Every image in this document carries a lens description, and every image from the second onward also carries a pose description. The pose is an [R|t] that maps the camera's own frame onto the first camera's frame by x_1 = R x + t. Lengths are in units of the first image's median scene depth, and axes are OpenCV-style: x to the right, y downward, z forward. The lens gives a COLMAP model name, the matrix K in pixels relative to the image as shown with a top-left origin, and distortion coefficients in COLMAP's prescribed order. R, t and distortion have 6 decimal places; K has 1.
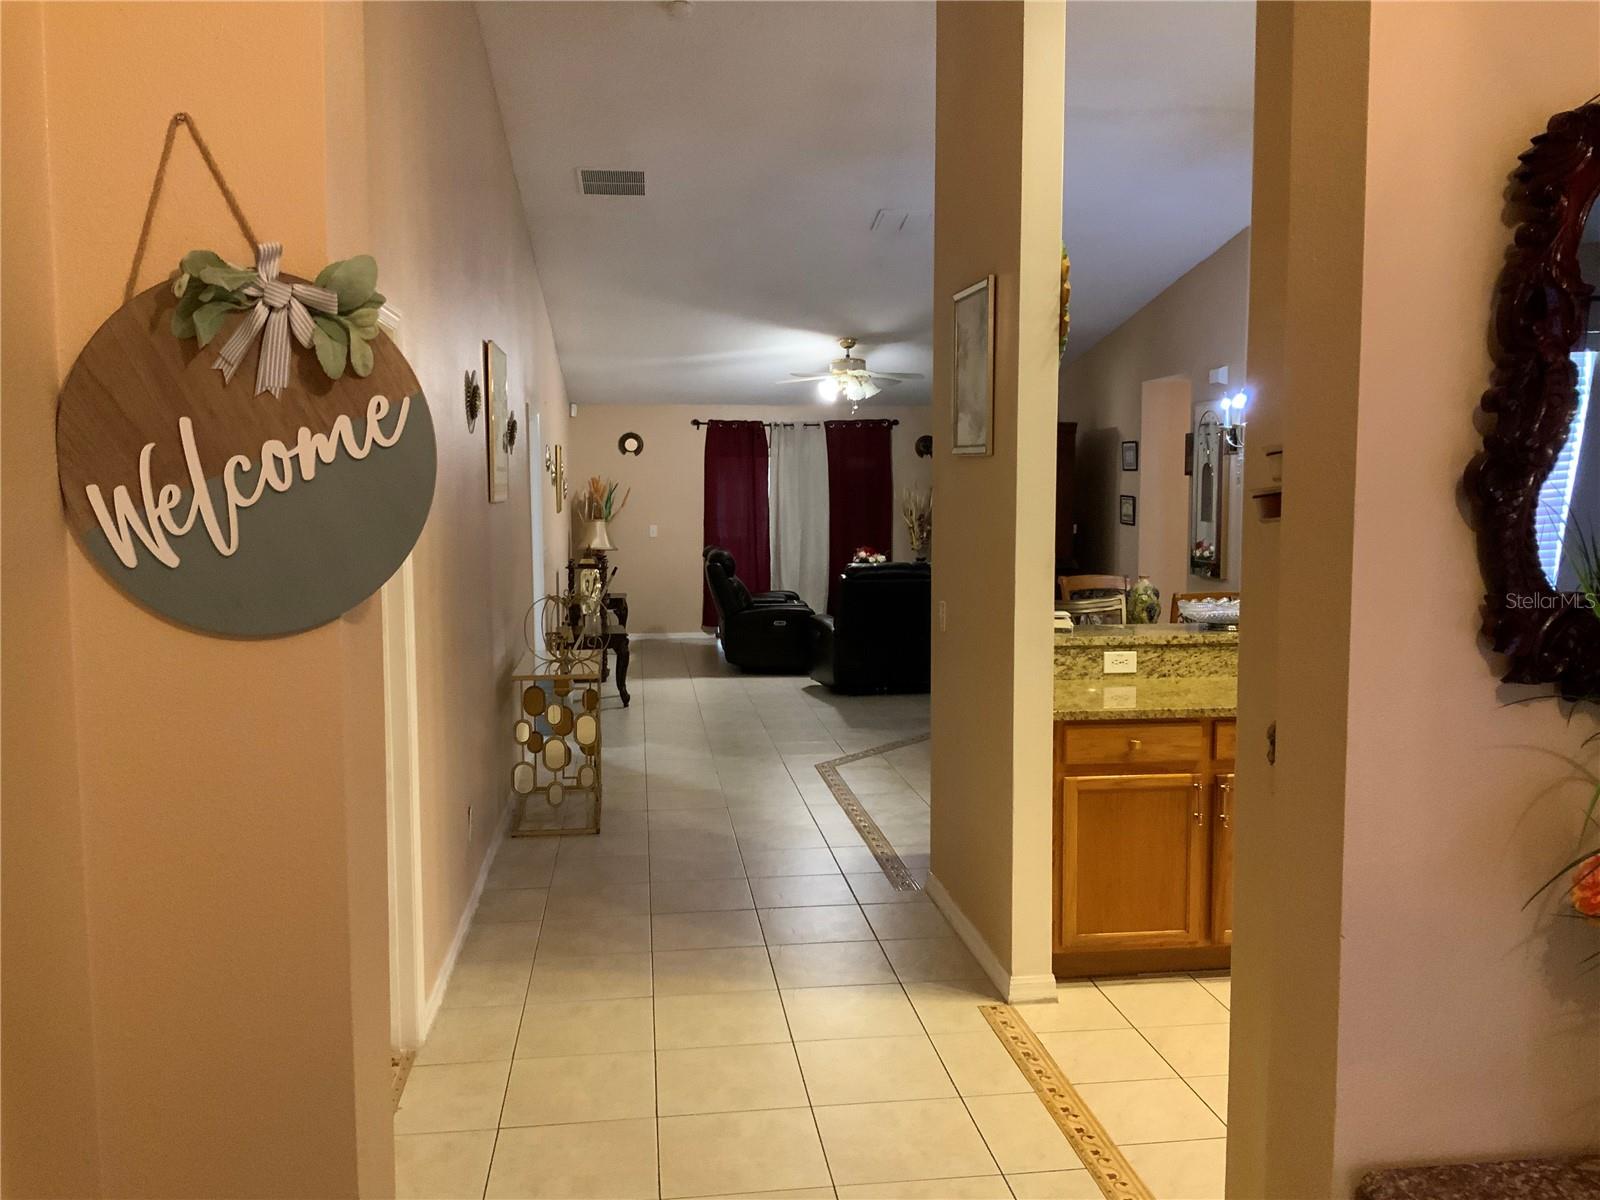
lens RADIAL K [[1318.1, 0, 800.0], [0, 1318.1, 600.0], [0, 0, 1]] dist [0.079284, -0.159580]
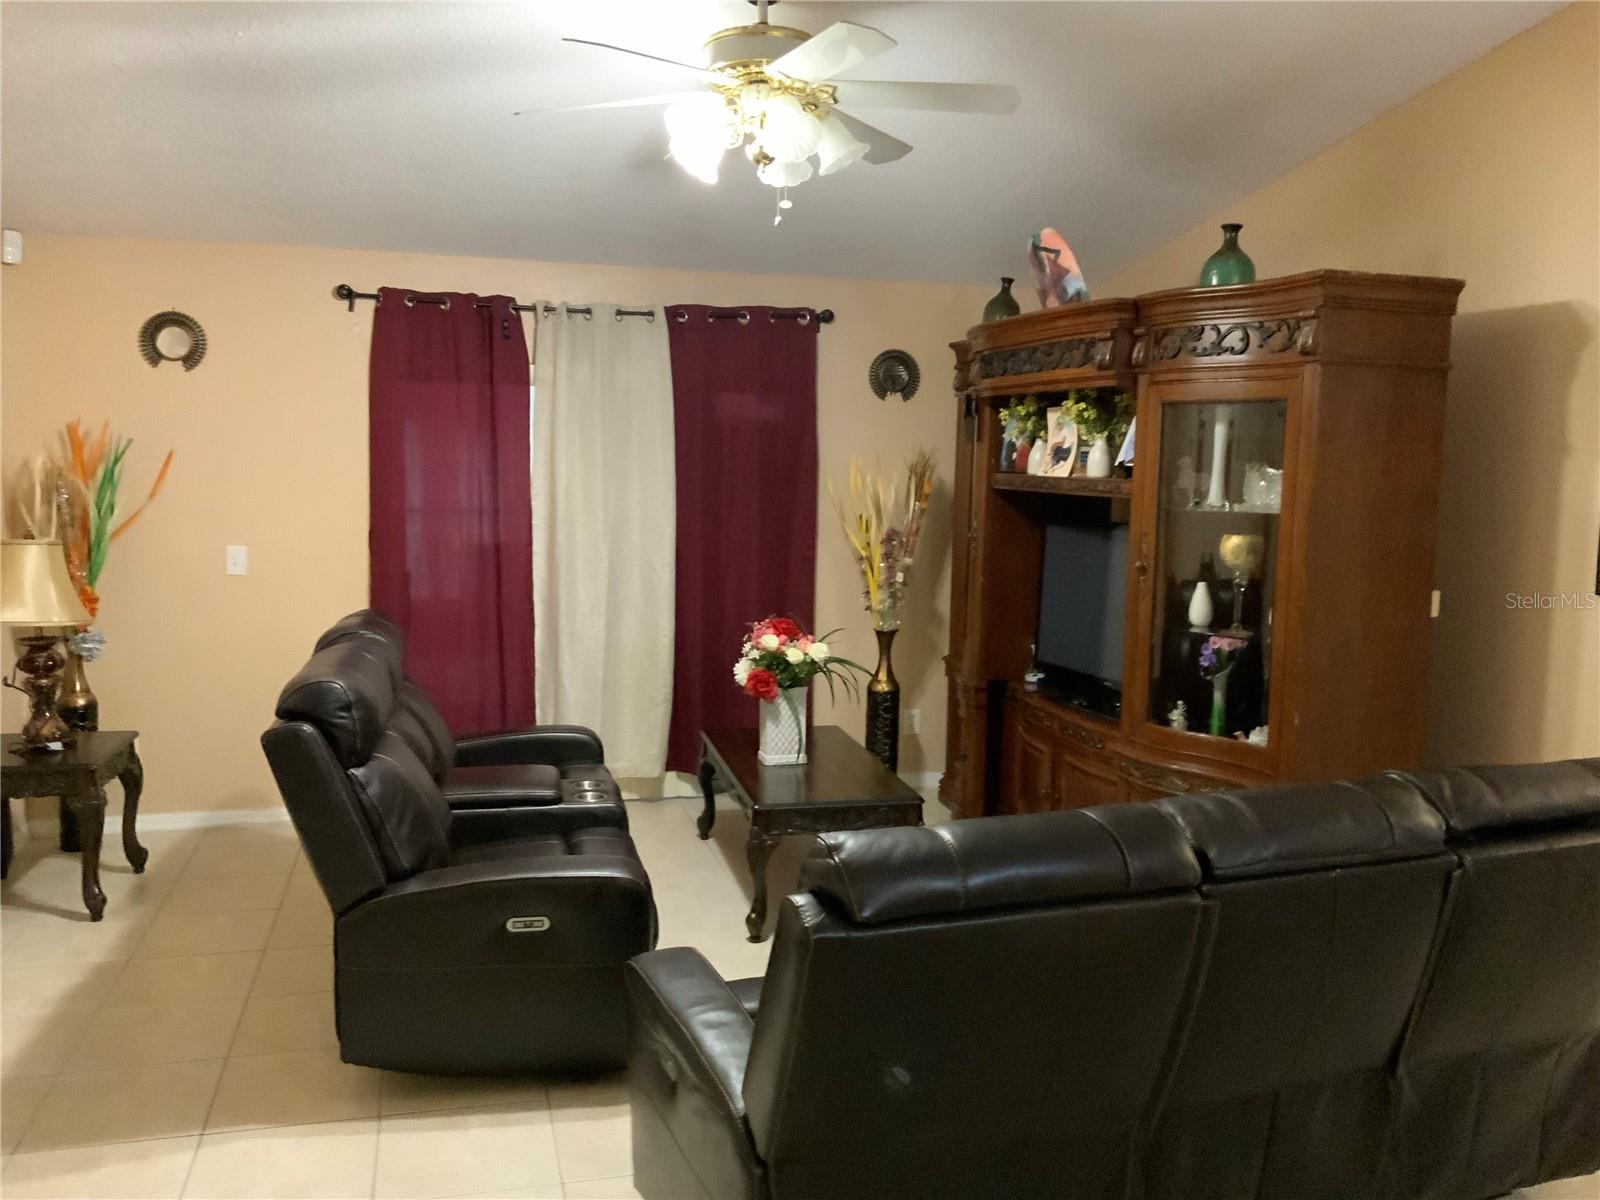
lens RADIAL K [[1318.1, 0, 800.0], [0, 1318.1, 600.0], [0, 0, 1]] dist [0.079284, -0.159580]
pose [[0.990042, 0.006179, 0.140635, 0.006626], [-0.009144, 0.999749, 0.020446, -0.156303], [-0.140473, -0.021529, 0.989850, 1.793134]]
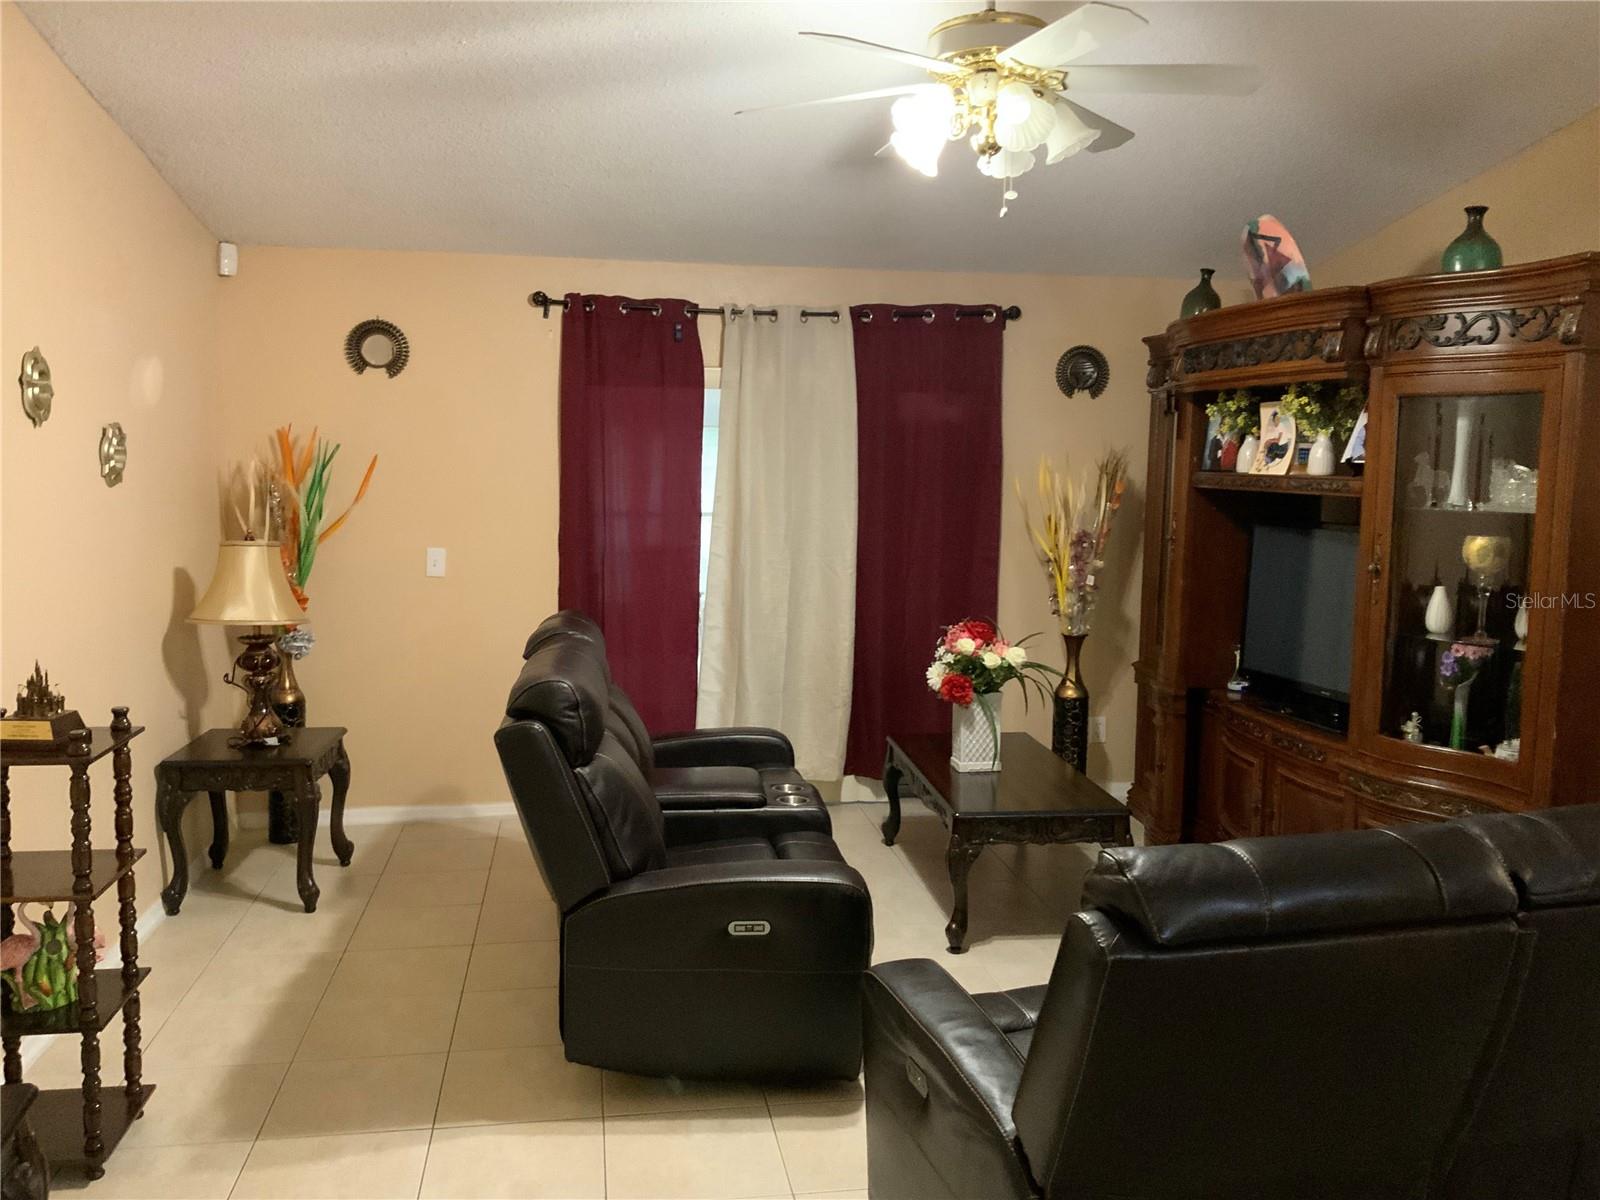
lens RADIAL K [[1319.1, 0, 796.8], [0, 1319.1, 599.0], [0, 0, 1]] dist [0.104091, -0.235927]
pose [[0.999201, 0.011026, 0.038420, -0.043365], [-0.011733, 0.999765, 0.018237, -0.154899], [-0.038210, -0.018674, 0.999095, 1.812460]]
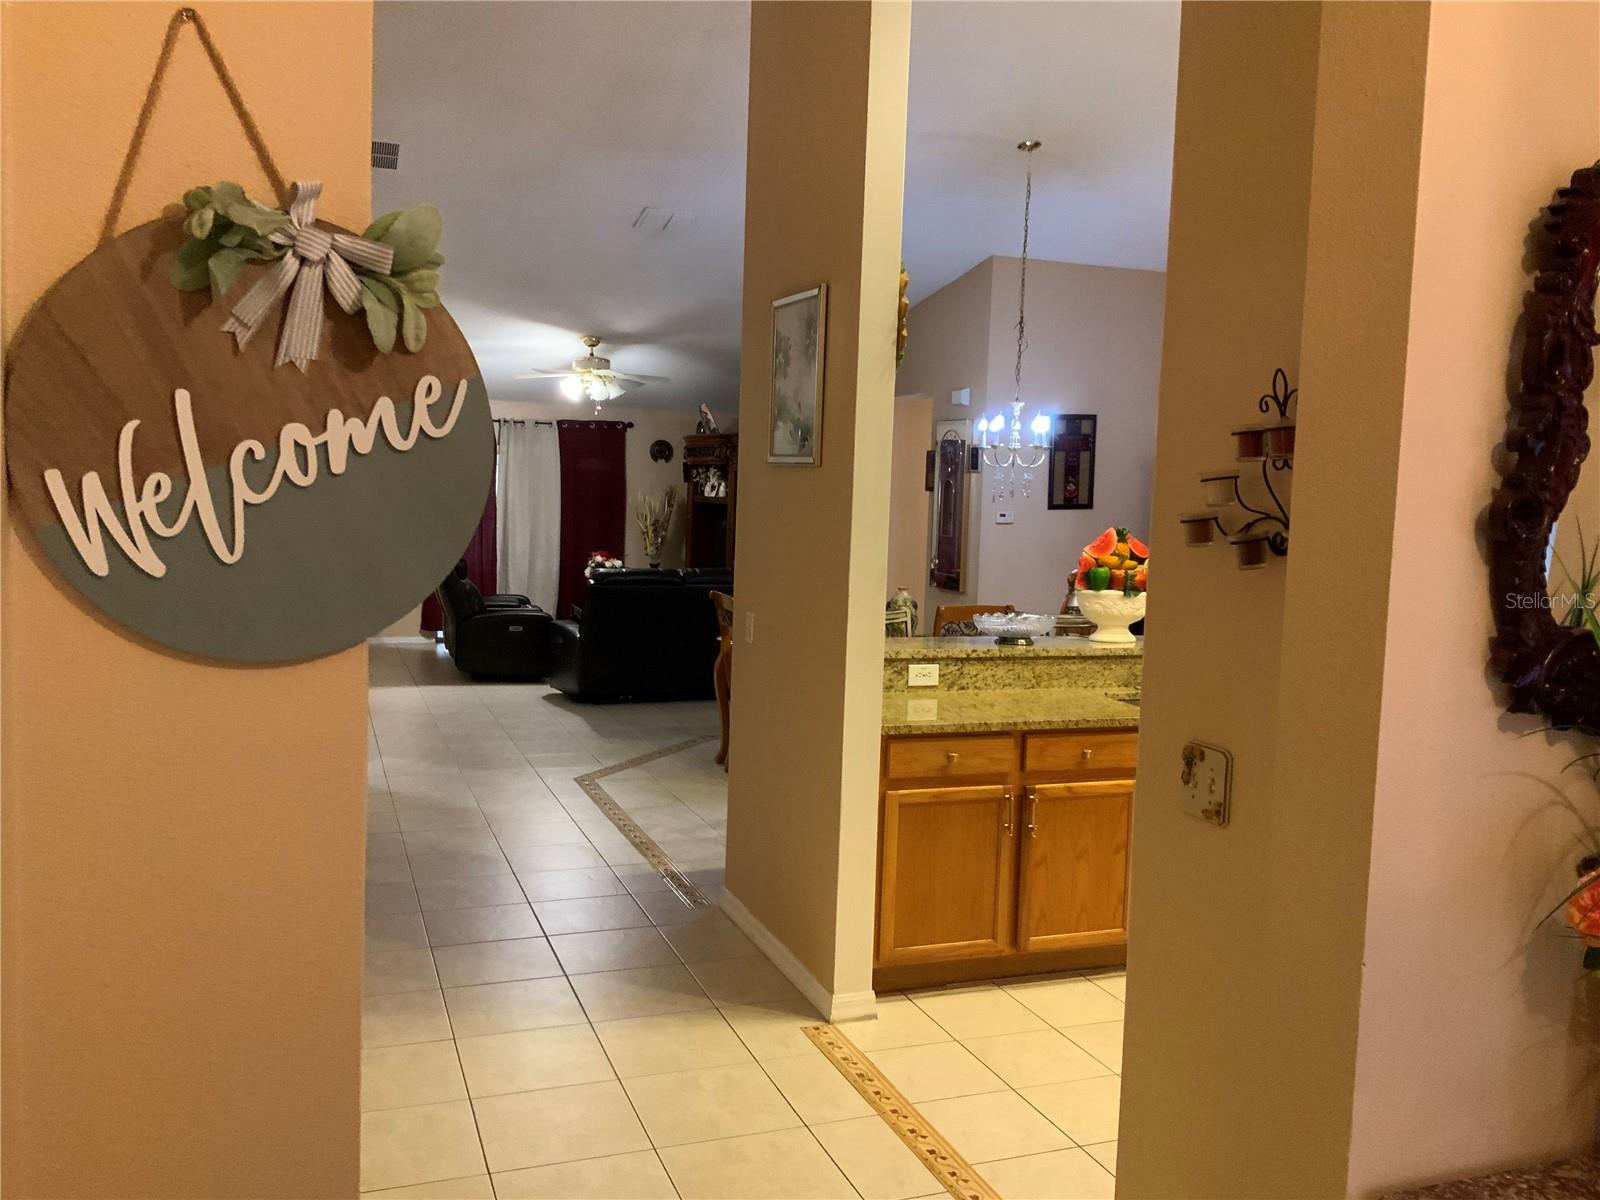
lens RADIAL K [[1316.0, 0, 804.8], [0, 1316.0, 597.0], [0, 0, 1]] dist [0.088145, -0.166077]
pose [[0.971963, 0.017438, 0.234488, -0.094181], [-0.016174, 0.999842, -0.007313, -0.004340], [-0.234579, 0.003315, 0.972092, 0.045694]]
